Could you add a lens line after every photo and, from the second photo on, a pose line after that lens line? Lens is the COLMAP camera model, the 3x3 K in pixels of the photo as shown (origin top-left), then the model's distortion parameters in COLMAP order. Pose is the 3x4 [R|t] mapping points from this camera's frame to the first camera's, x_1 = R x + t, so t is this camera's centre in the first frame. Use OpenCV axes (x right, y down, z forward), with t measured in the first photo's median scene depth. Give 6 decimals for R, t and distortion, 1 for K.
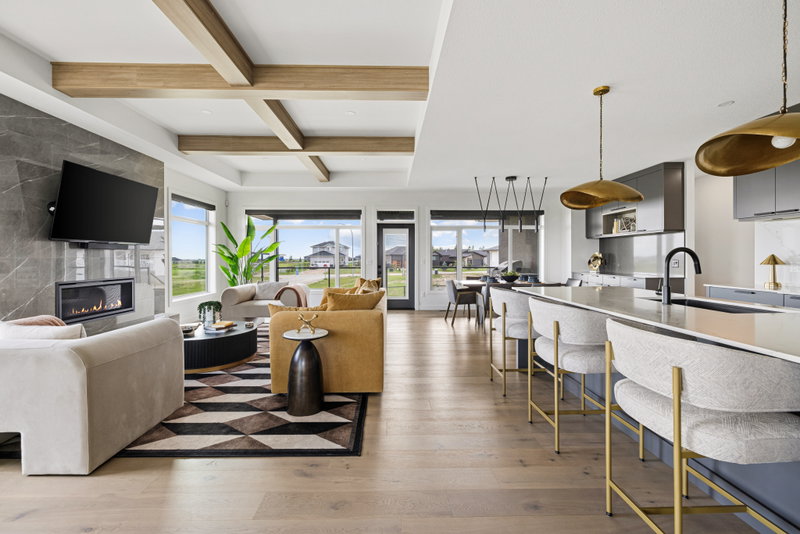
lens RADIAL K [[341.2, 0, 397.3], [0, 341.2, 259.8], [0, 0, 1]] dist [0.001609, 0.000117]
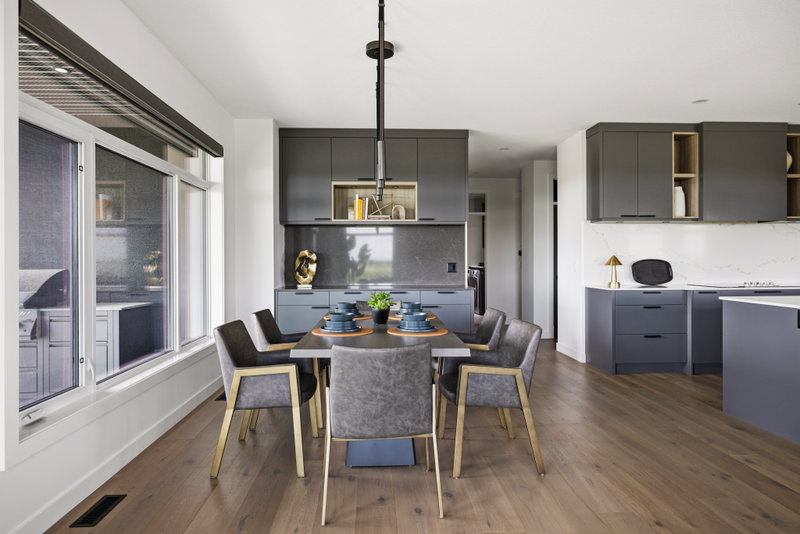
lens RADIAL K [[461.8, 0, 400.0], [0, 461.8, 267.0], [0, 0, 1]] dist [0.000211, 0.001205]
pose [[-0.033184, -0.004658, 0.999438, -0.157872], [0.010833, 0.999929, 0.005020, 0.002966], [-0.999391, 0.010994, -0.033131, 0.889644]]
